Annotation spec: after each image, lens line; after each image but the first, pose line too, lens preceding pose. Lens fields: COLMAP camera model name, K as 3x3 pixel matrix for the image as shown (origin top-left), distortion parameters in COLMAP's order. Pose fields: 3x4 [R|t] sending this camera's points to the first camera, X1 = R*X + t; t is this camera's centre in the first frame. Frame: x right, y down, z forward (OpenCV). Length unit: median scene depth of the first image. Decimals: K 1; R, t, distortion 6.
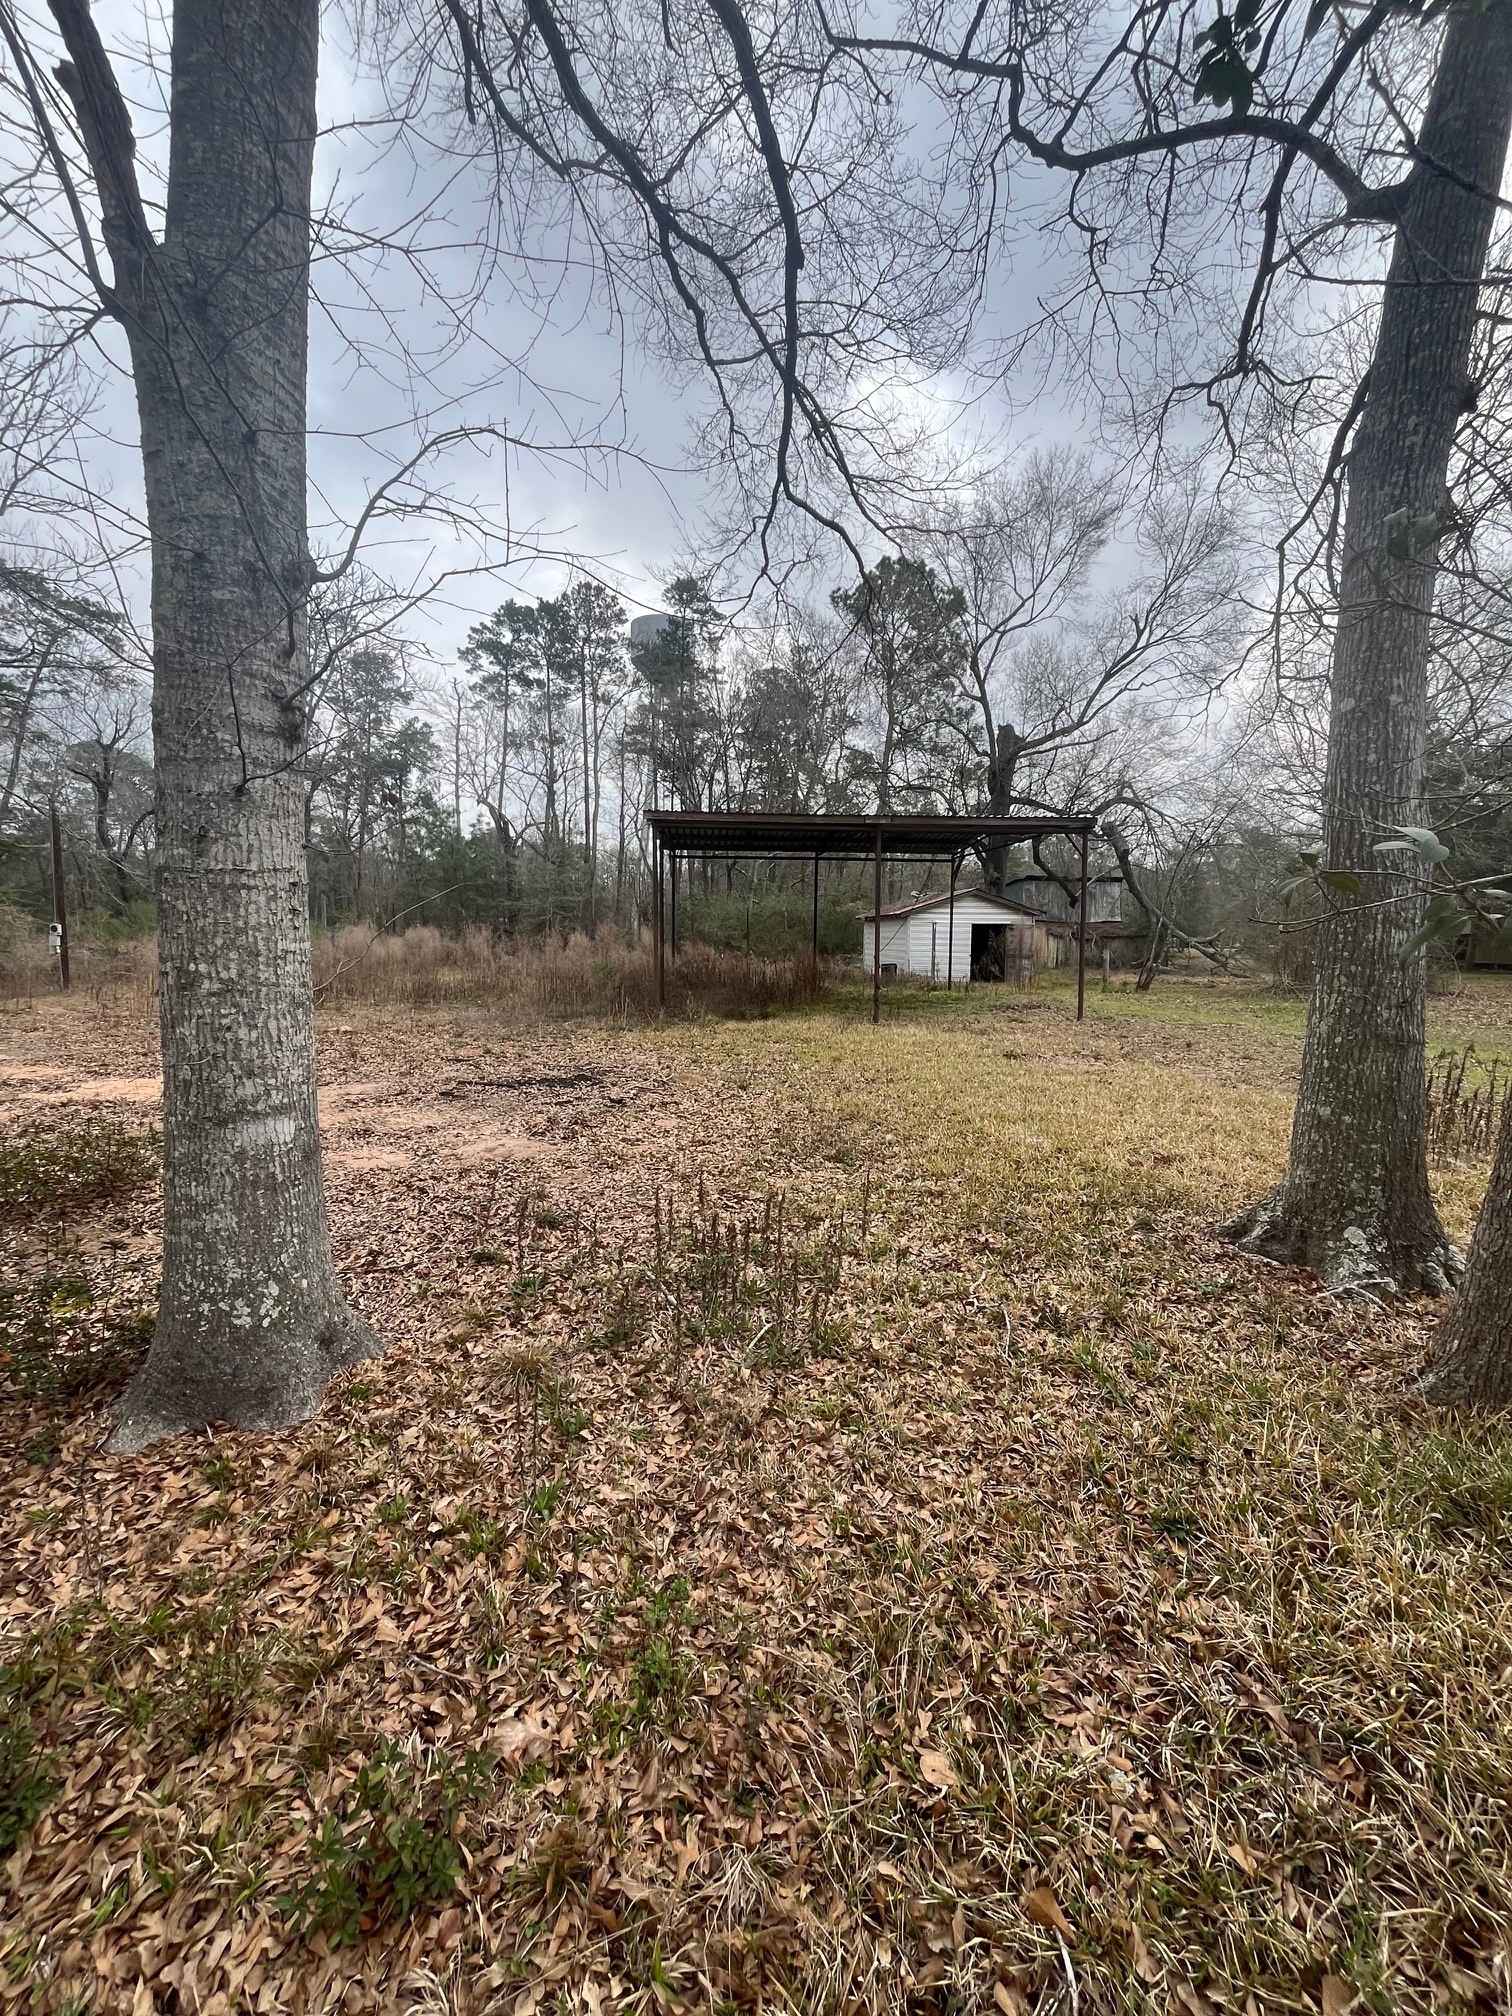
lens RADIAL K [[825.1, 0, 756.0], [0, 825.1, 1008.0], [0, 0, 1]] dist [0.001055, 0.000634]
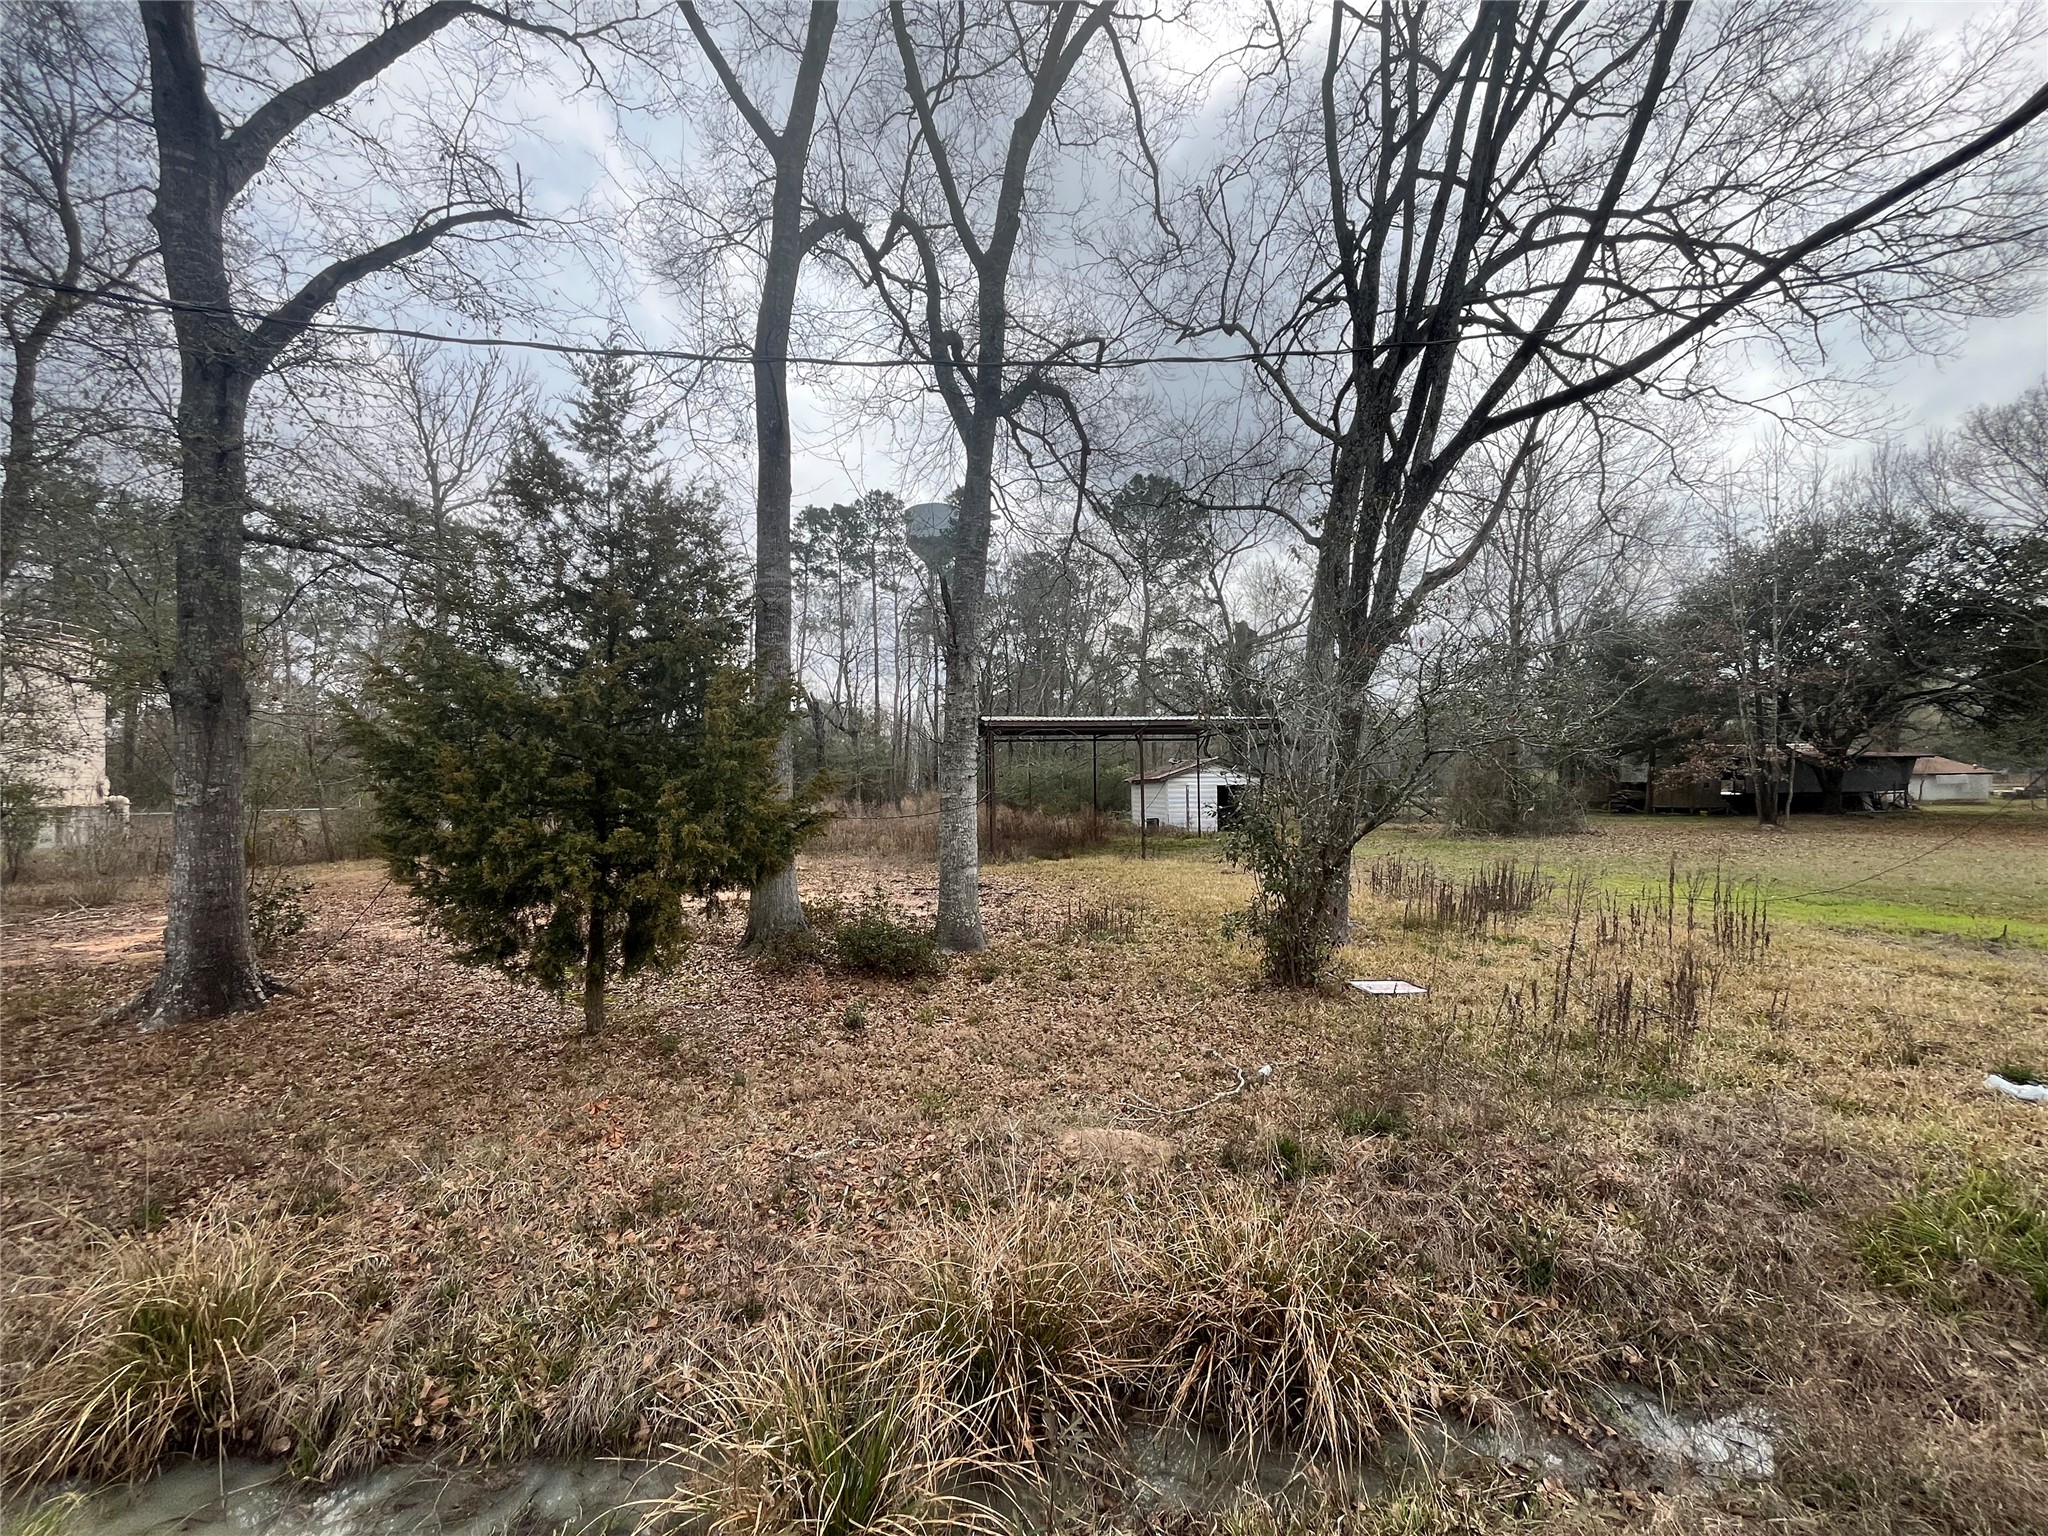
lens RADIAL K [[838.2, 0, 1024.0], [0, 838.2, 768.0], [0, 0, 1]] dist [0.001055, 0.000634]
pose [[0.999775, -0.020490, 0.005565, -0.016254], [0.020996, 0.993084, -0.115512, 0.005651], [-0.003160, 0.115603, 0.993290, -0.111825]]
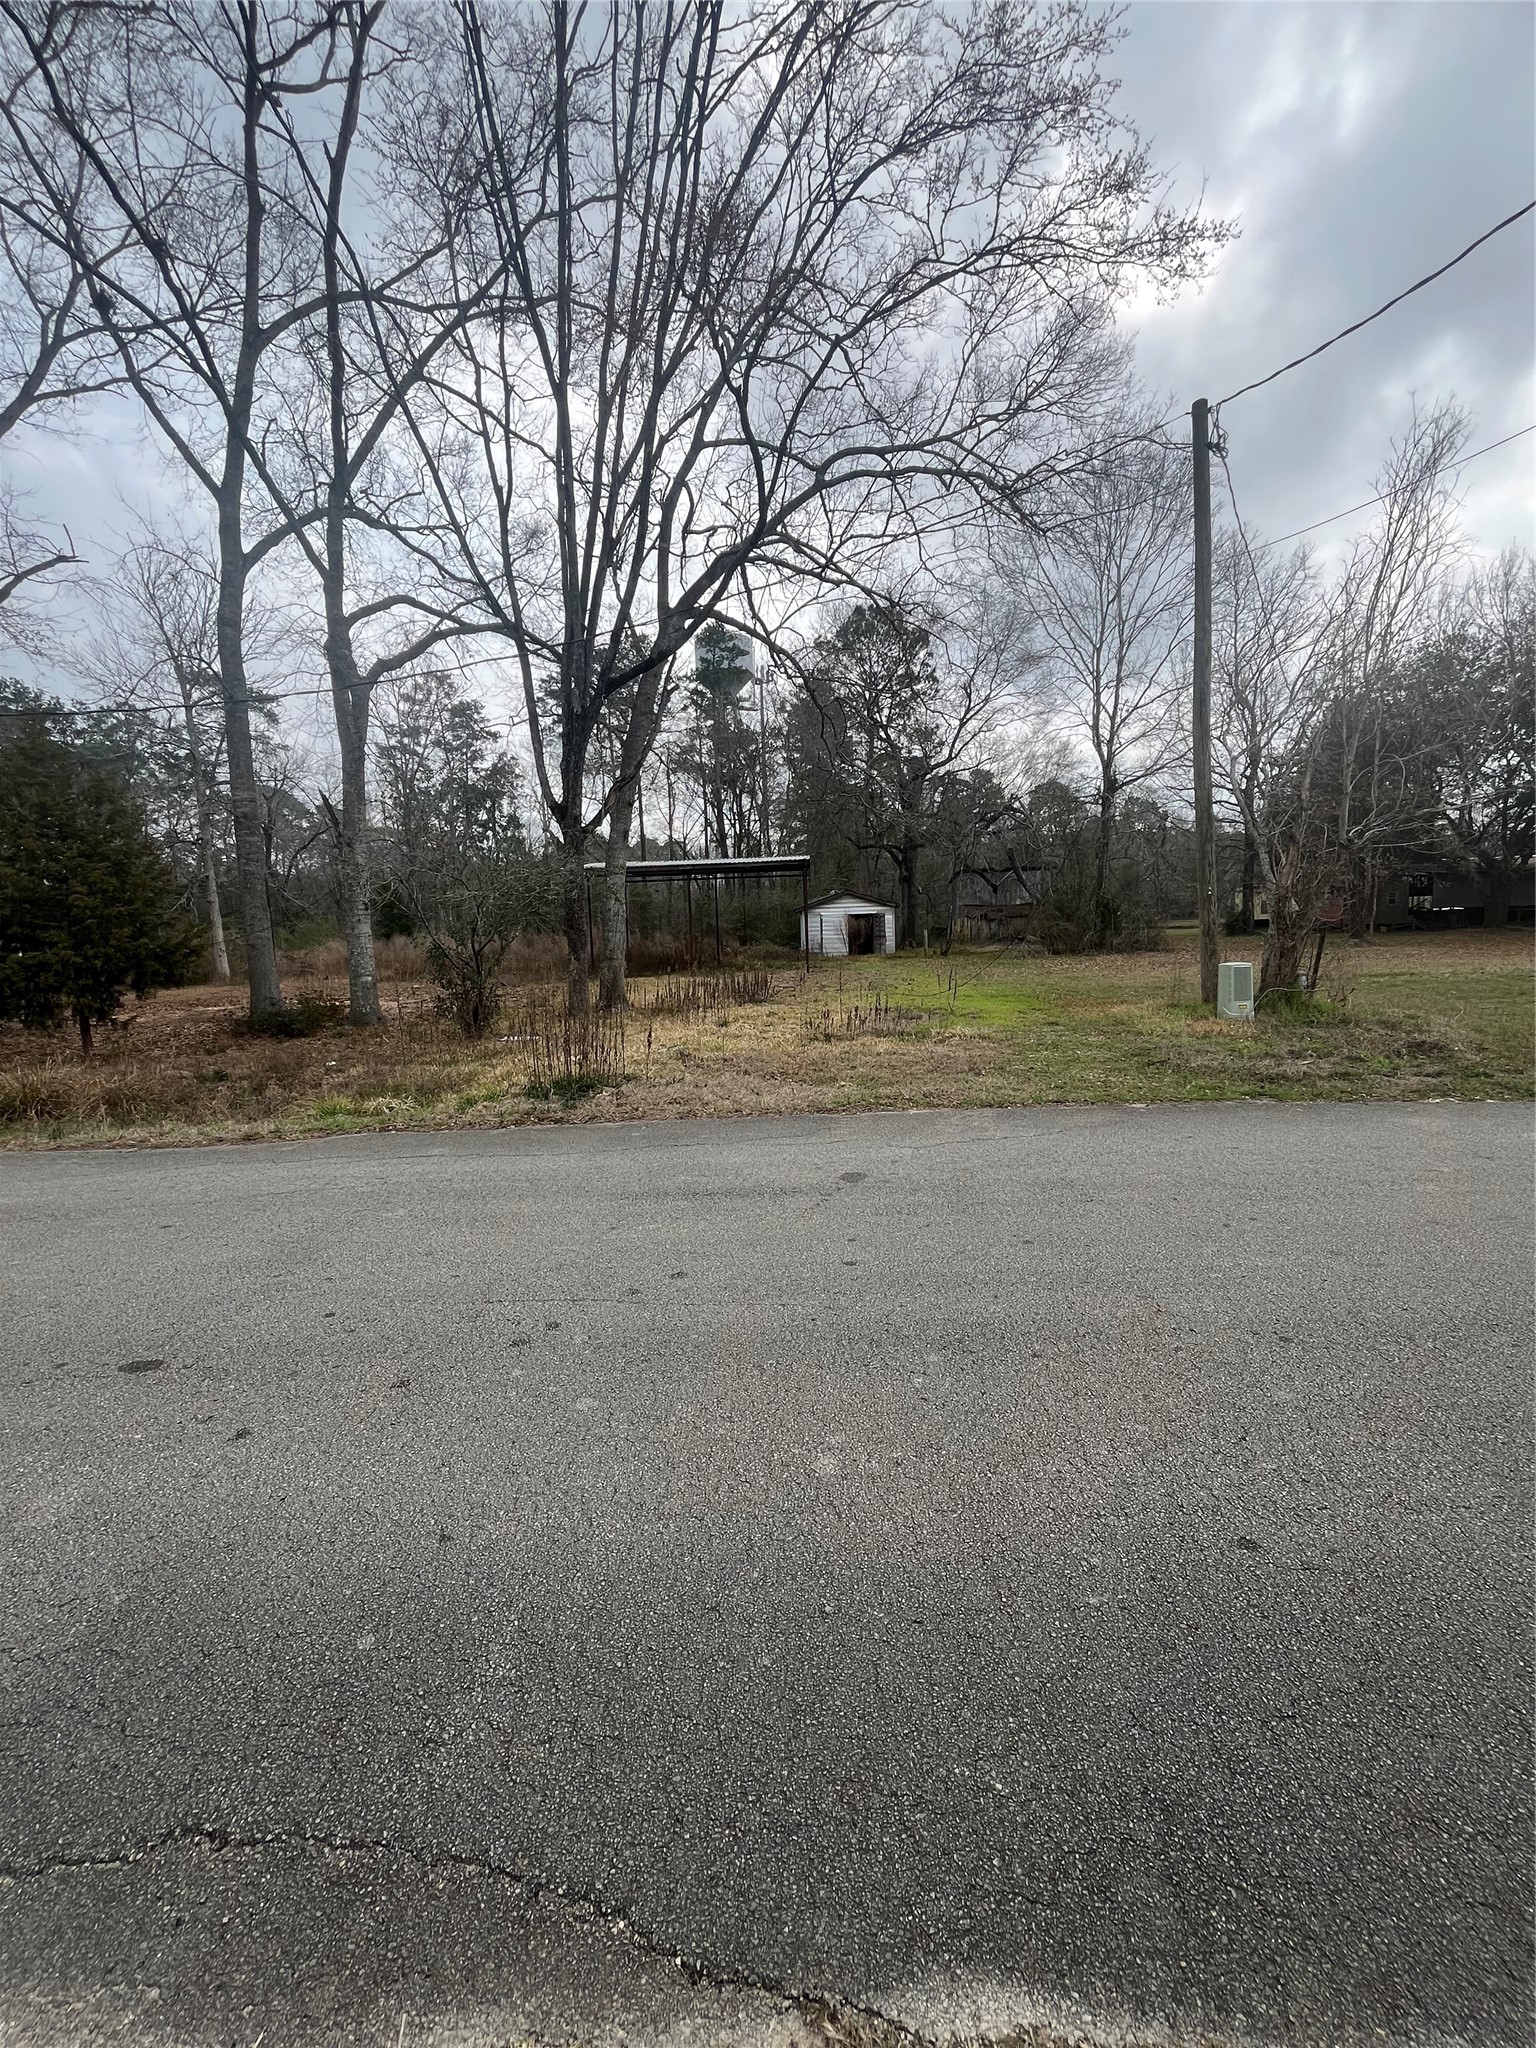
lens RADIAL K [[838.2, 0, 768.0], [0, 838.2, 1024.0], [0, 0, 1]] dist [0.001055, 0.000634]
pose [[0.991966, -0.032189, -0.122342, 0.116547], [0.036014, 0.998925, 0.029181, 0.015908], [0.121271, -0.033352, 0.992059, -0.186853]]
